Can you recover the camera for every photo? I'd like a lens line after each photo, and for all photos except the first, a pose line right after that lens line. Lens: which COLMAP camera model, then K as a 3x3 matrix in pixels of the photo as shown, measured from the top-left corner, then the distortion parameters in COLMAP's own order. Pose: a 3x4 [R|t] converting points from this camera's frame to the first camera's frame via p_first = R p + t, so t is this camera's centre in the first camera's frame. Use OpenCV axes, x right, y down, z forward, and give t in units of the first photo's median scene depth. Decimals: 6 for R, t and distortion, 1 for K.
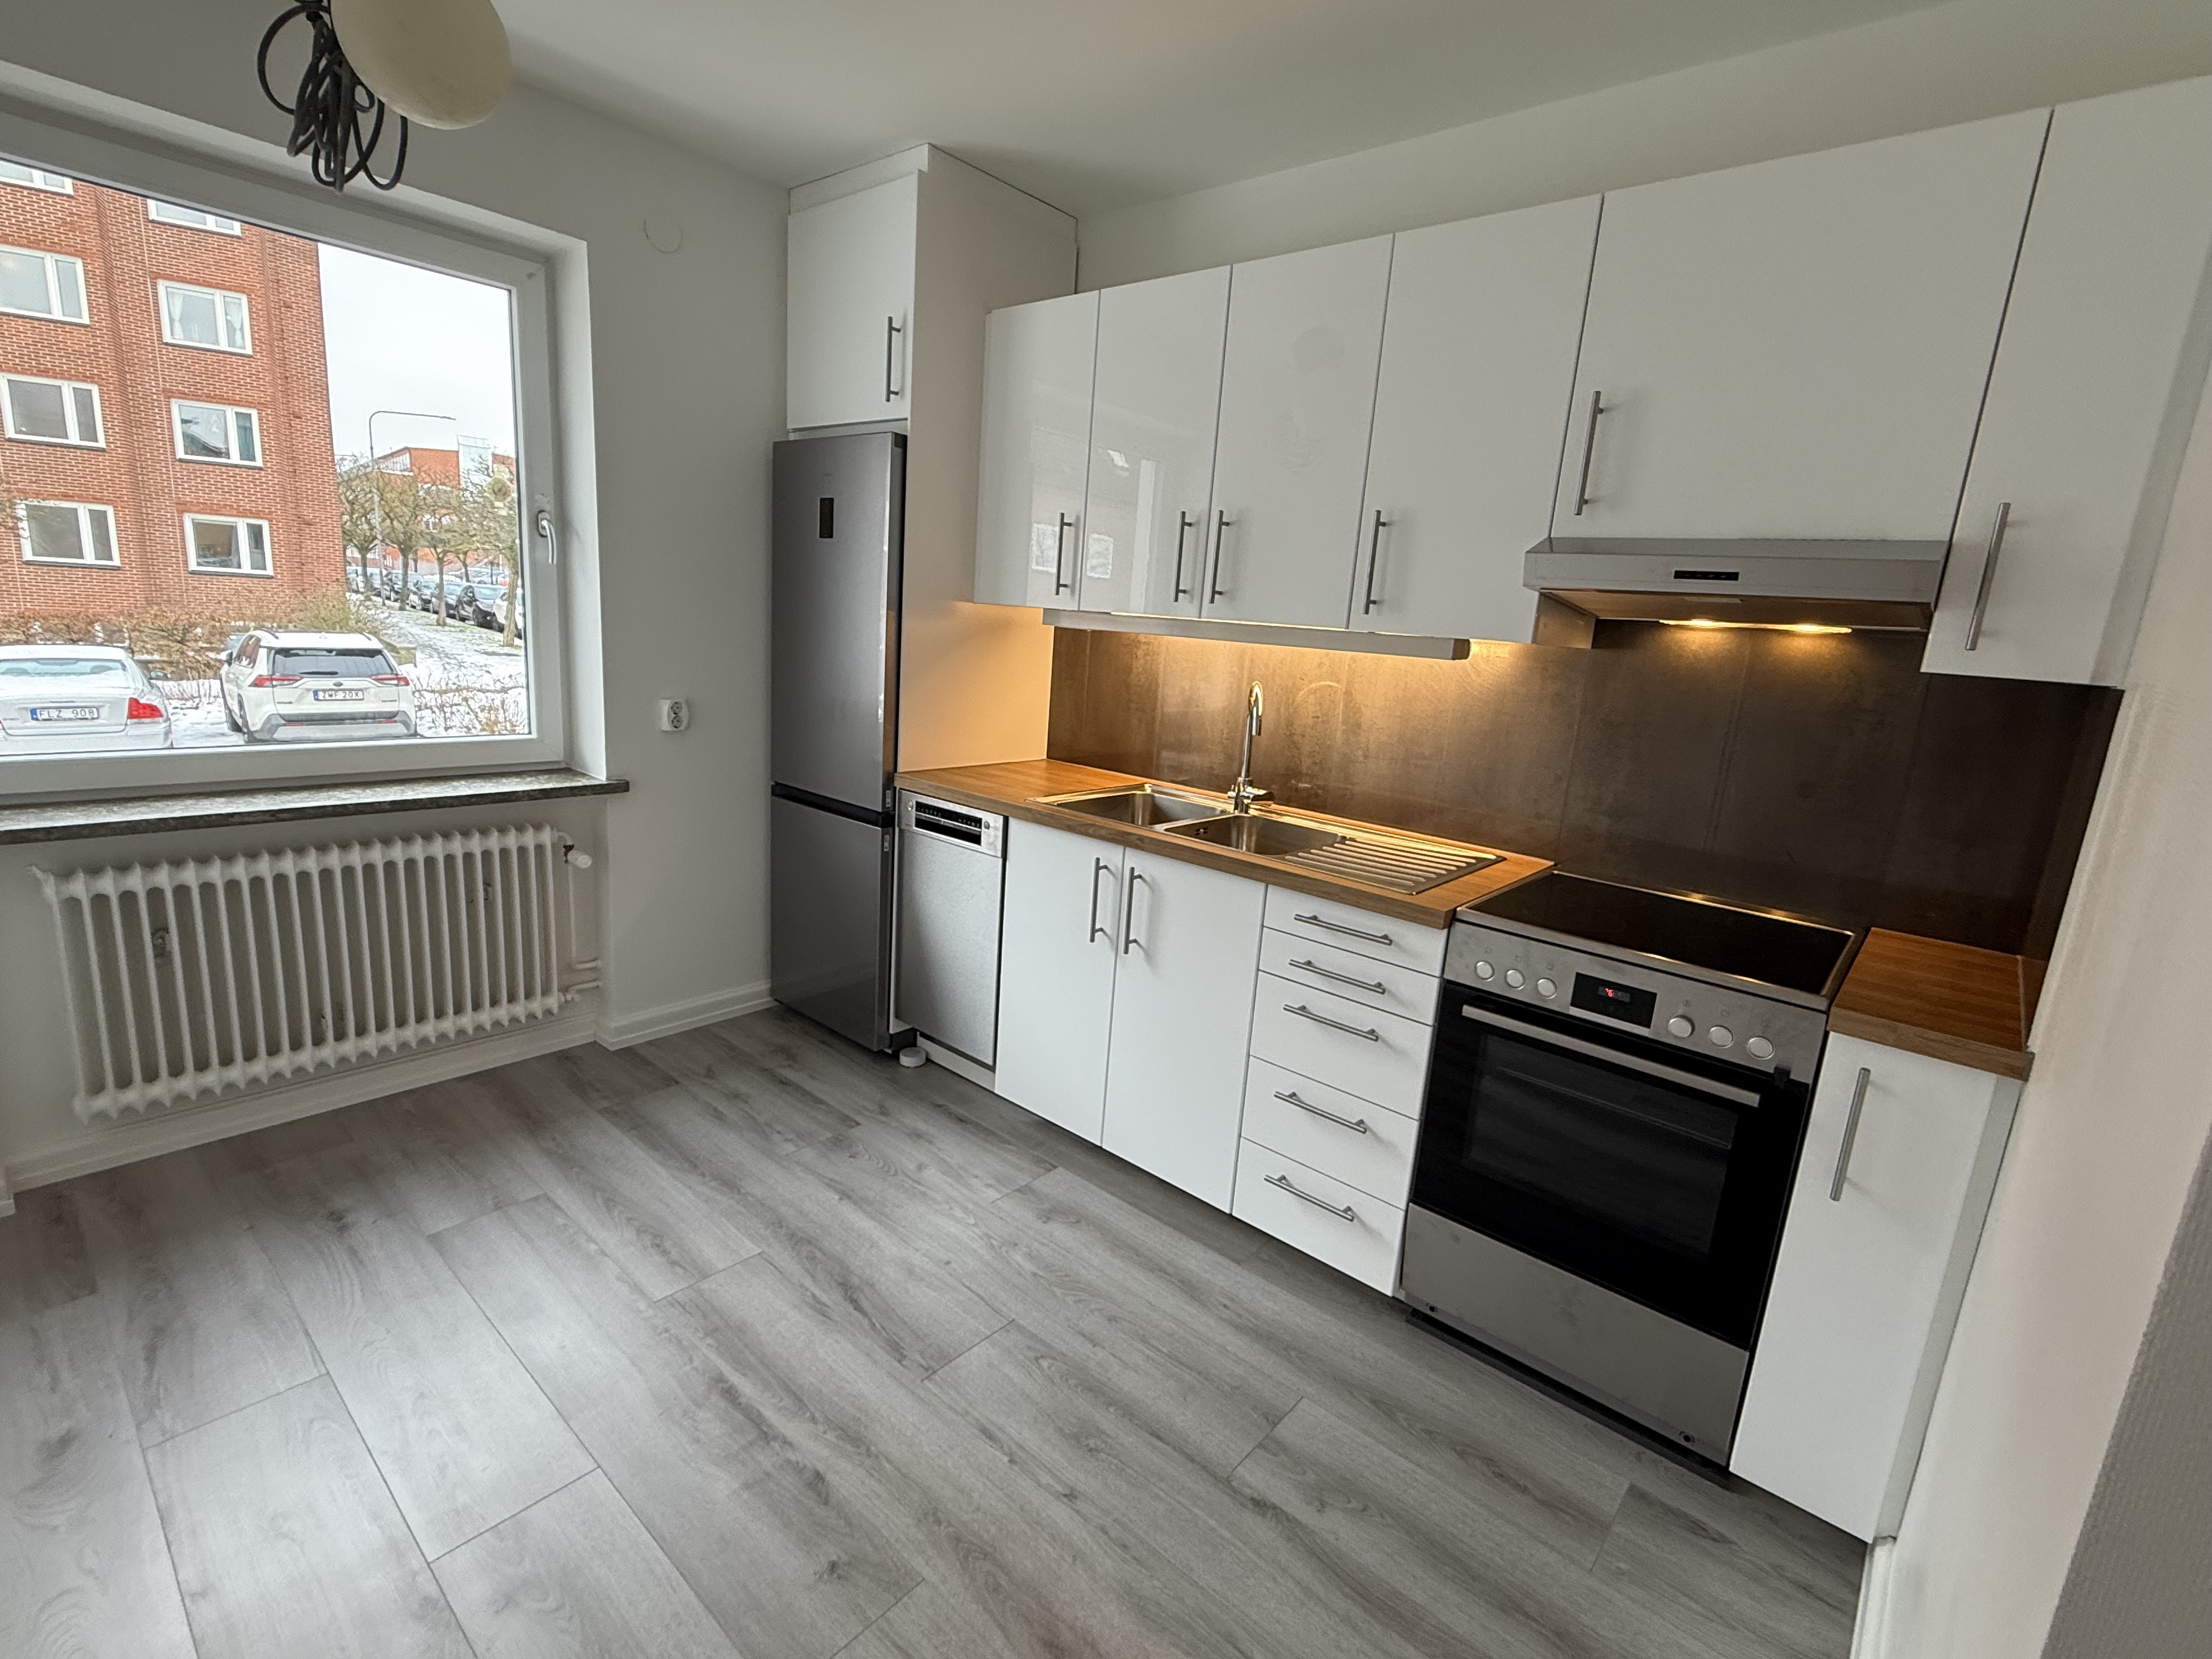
lens RADIAL K [[1025.2, 0, 1113.8], [0, 1025.2, 829.1], [0, 0, 1]] dist [-0.003237, 0.001675]
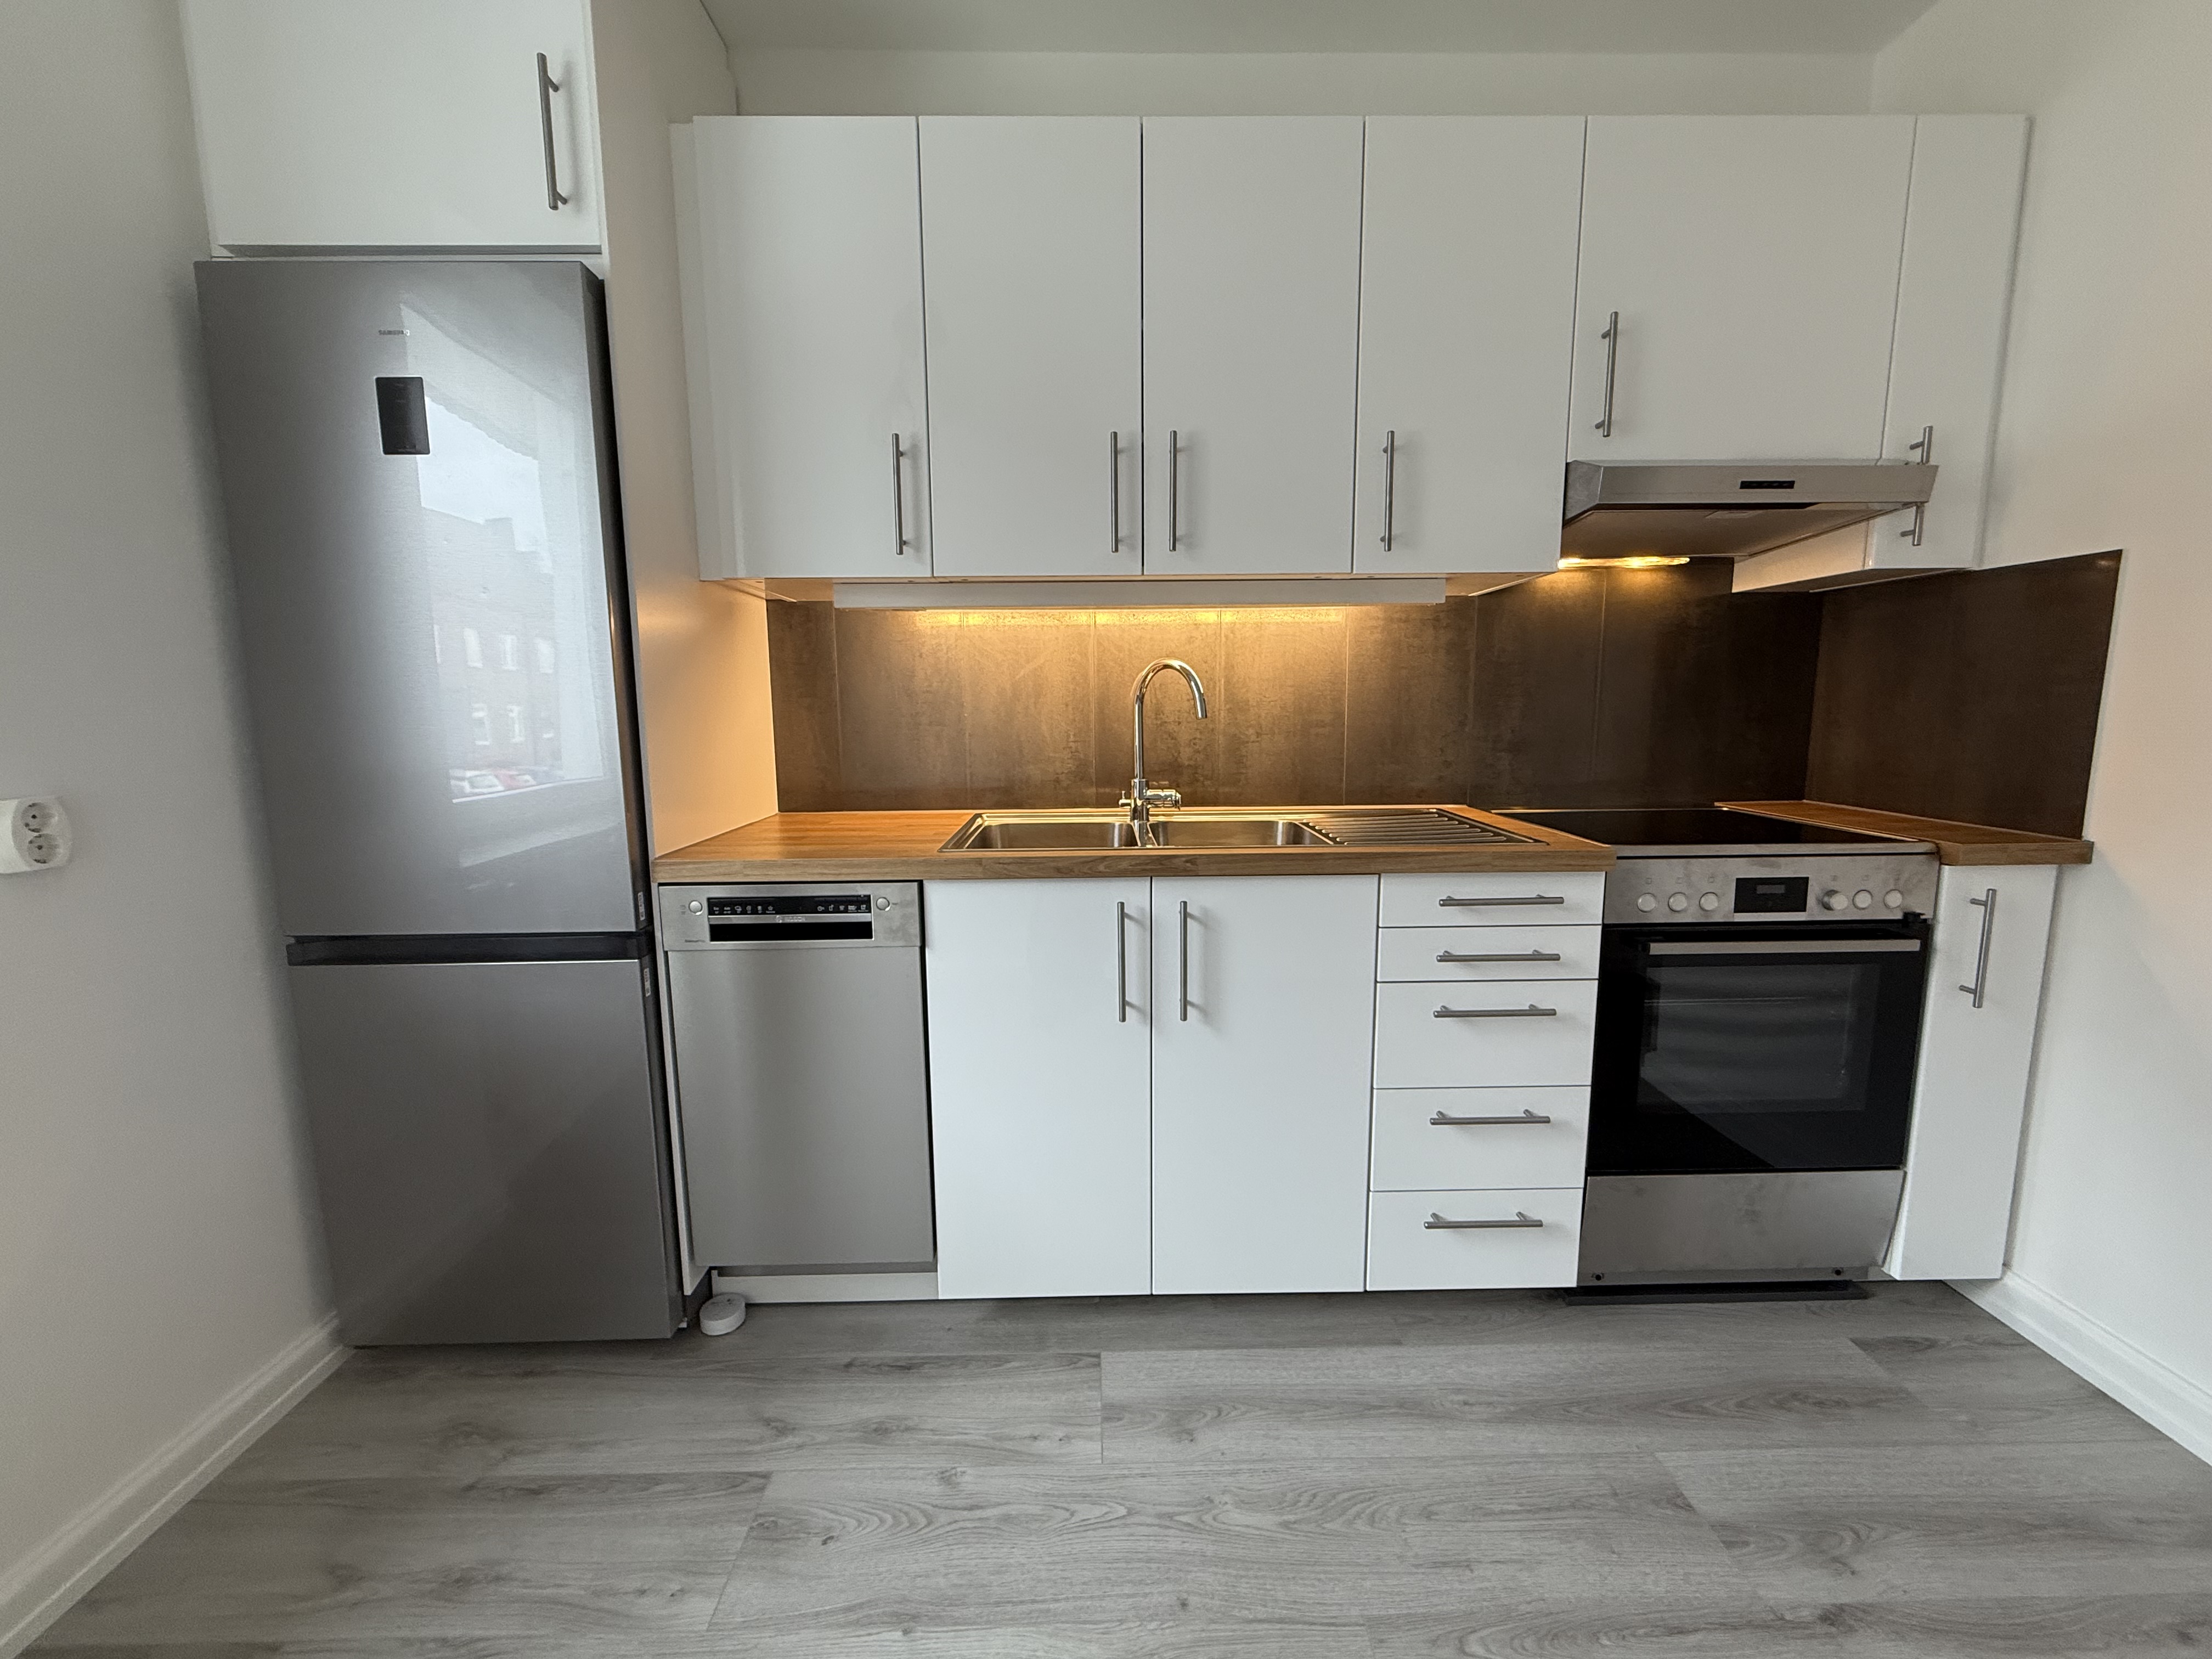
lens RADIAL K [[899.1, 0, 1110.5], [0, 899.1, 828.8], [0, 0, 1]] dist [-0.001409, 0.000323]
pose [[0.742482, -0.171413, 0.647563, -0.416173], [0.200304, 0.979288, 0.029558, -0.042079], [-0.639217, 0.107763, 0.761438, 0.525966]]
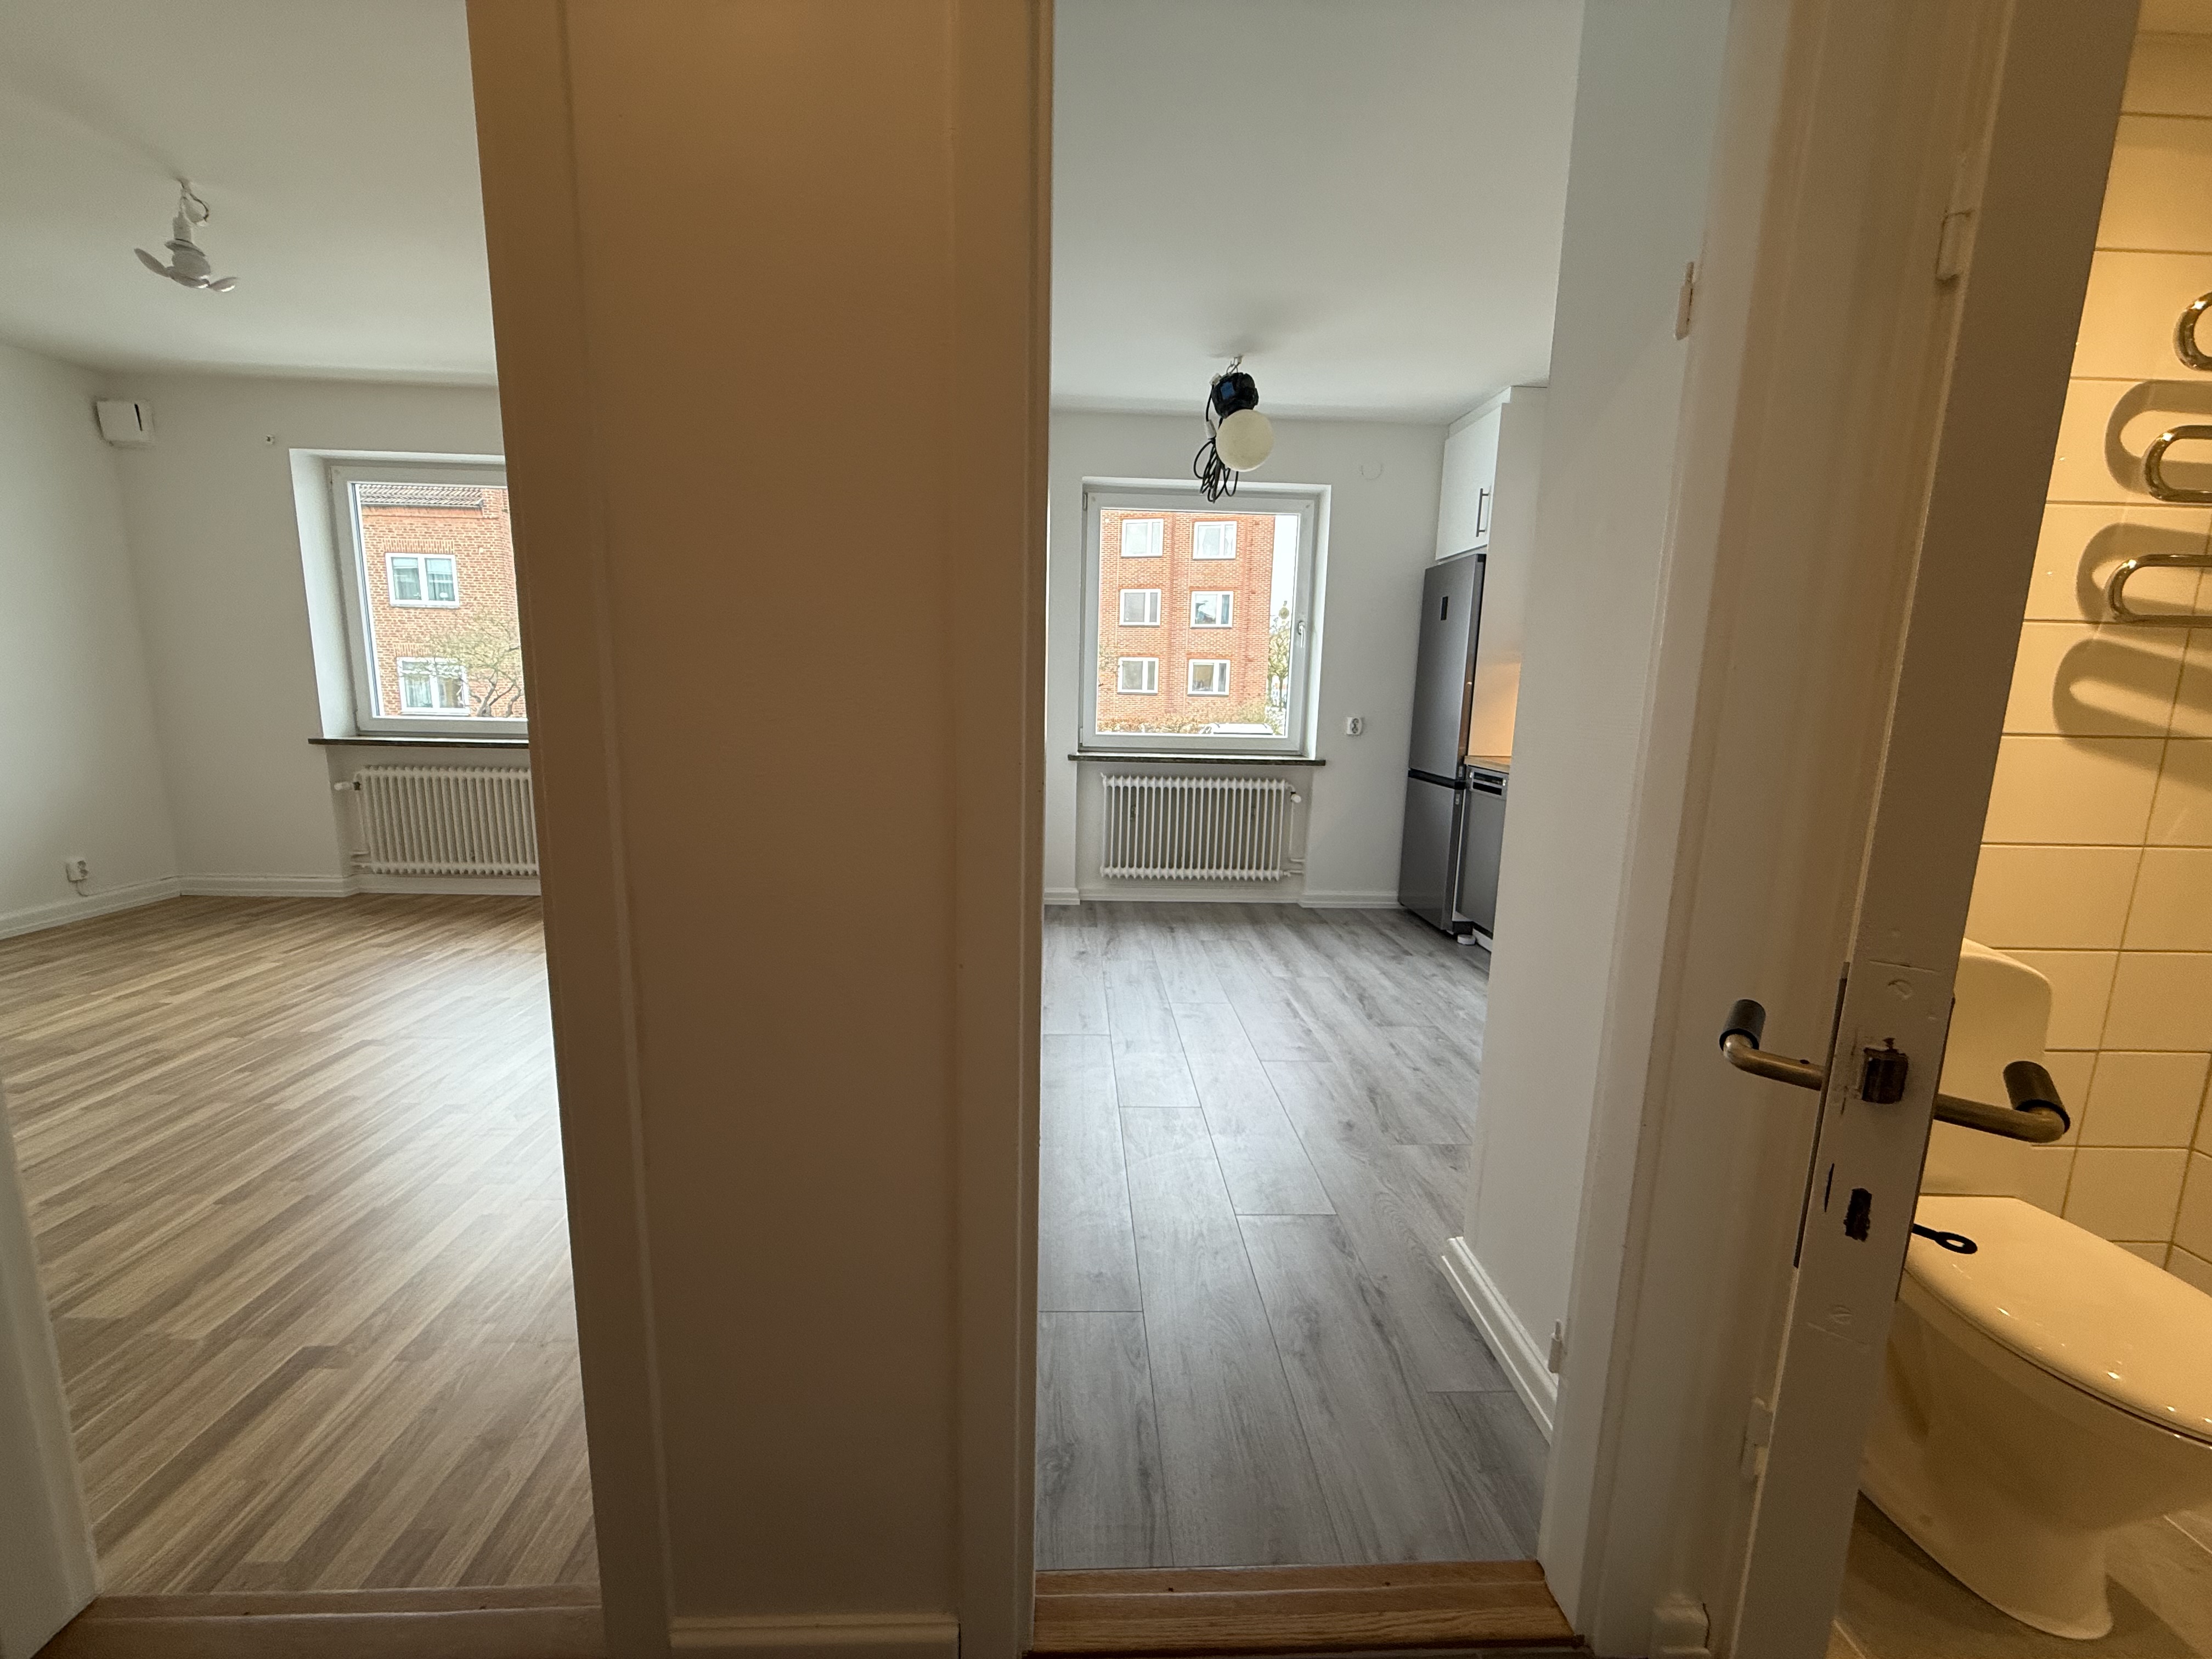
lens RADIAL K [[899.1, 0, 1096.5], [0, 899.1, 827.6], [0, 0, 1]] dist [-0.001409, 0.000323]
pose [[0.677740, 0.063292, -0.732572, 0.539489], [-0.128661, 0.991126, -0.033401, 0.220273], [0.723957, 0.116891, 0.679869, -0.476352]]
